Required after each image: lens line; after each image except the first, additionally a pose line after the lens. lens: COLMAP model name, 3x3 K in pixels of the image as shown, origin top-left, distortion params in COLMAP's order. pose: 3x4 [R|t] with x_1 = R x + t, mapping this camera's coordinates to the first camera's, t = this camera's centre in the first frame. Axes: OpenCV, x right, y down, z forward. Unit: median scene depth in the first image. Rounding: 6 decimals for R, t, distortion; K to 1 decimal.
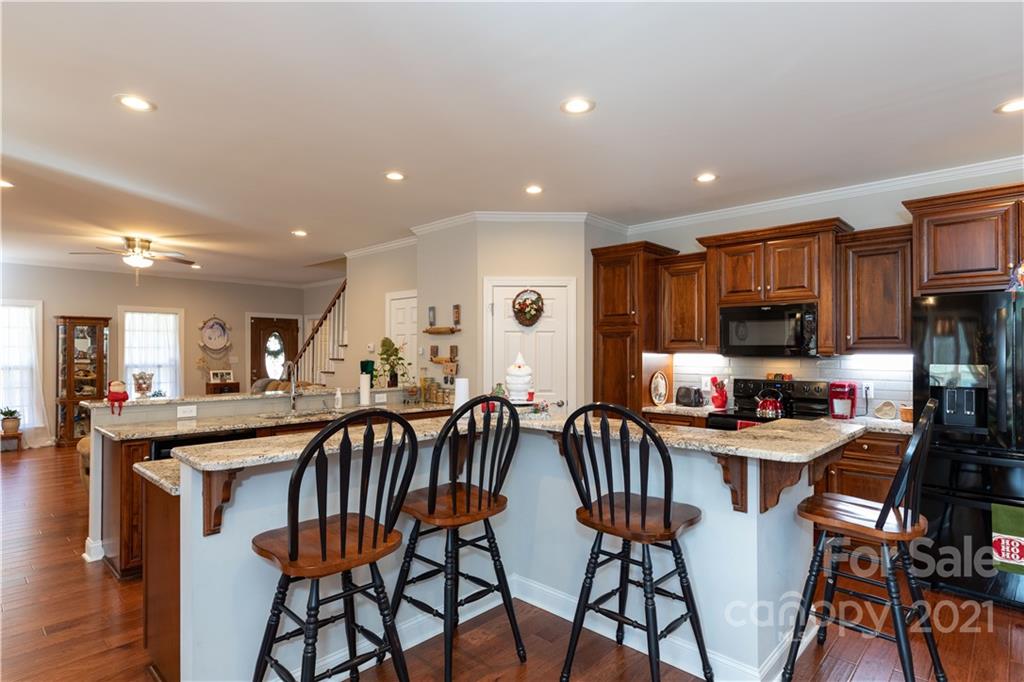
lens RADIAL K [[535.3, 0, 511.9], [0, 535.3, 350.0], [0, 0, 1]] dist [0.001659, 0.000423]
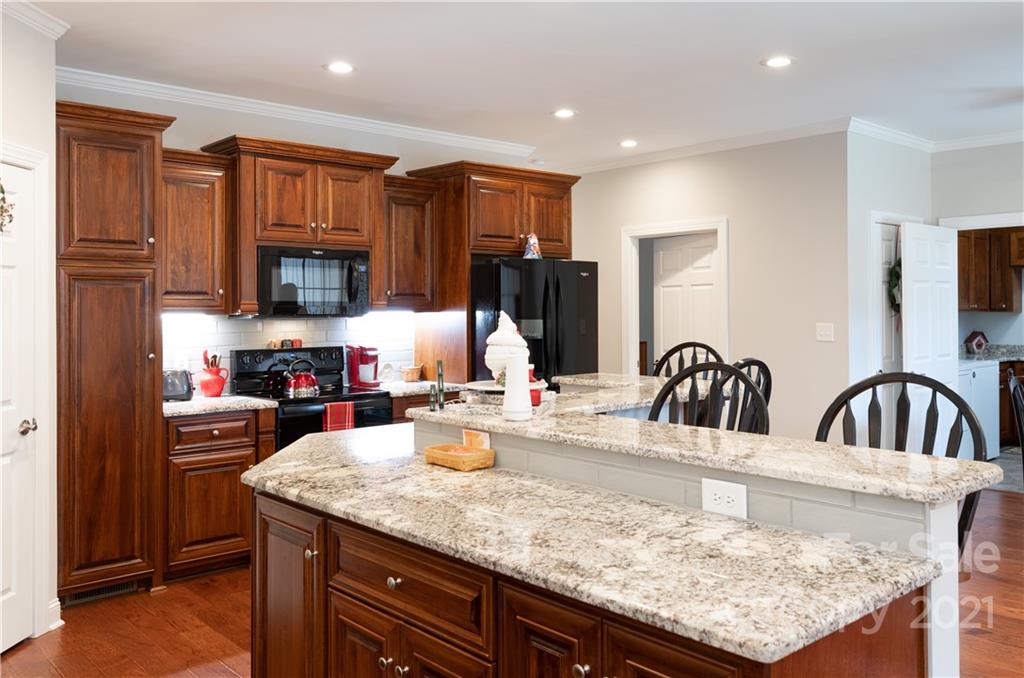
lens RADIAL K [[853.3, 0, 525.7], [0, 853.3, 303.1], [0, 0, 1]] dist [0.008571, 0.008633]
pose [[0.072180, 0.004099, 0.997383, -0.613560], [0.001031, 0.999991, -0.004185, -0.001206], [-0.997391, 0.001330, 0.072175, 0.541065]]
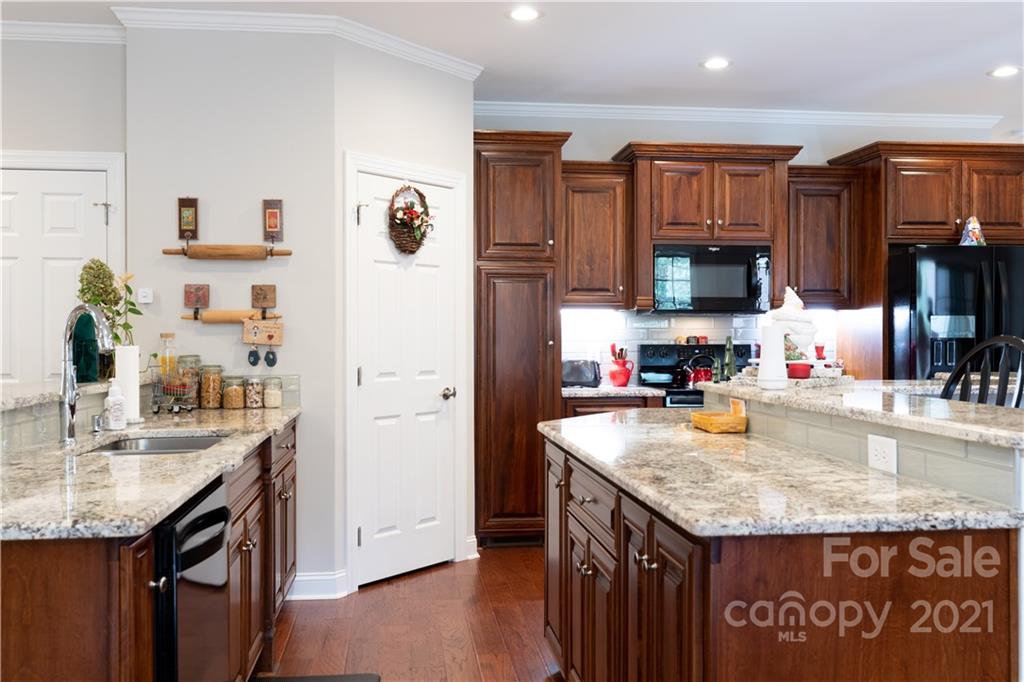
lens RADIAL K [[936.1, 0, 508.9], [0, 936.1, 339.8], [0, 0, 1]] dist [0.001526, 0.000000]
pose [[0.636514, -0.007221, 0.771232, -0.649261], [-0.000534, 0.999952, 0.009803, 0.033940], [-0.771265, -0.006652, 0.636479, 0.325637]]
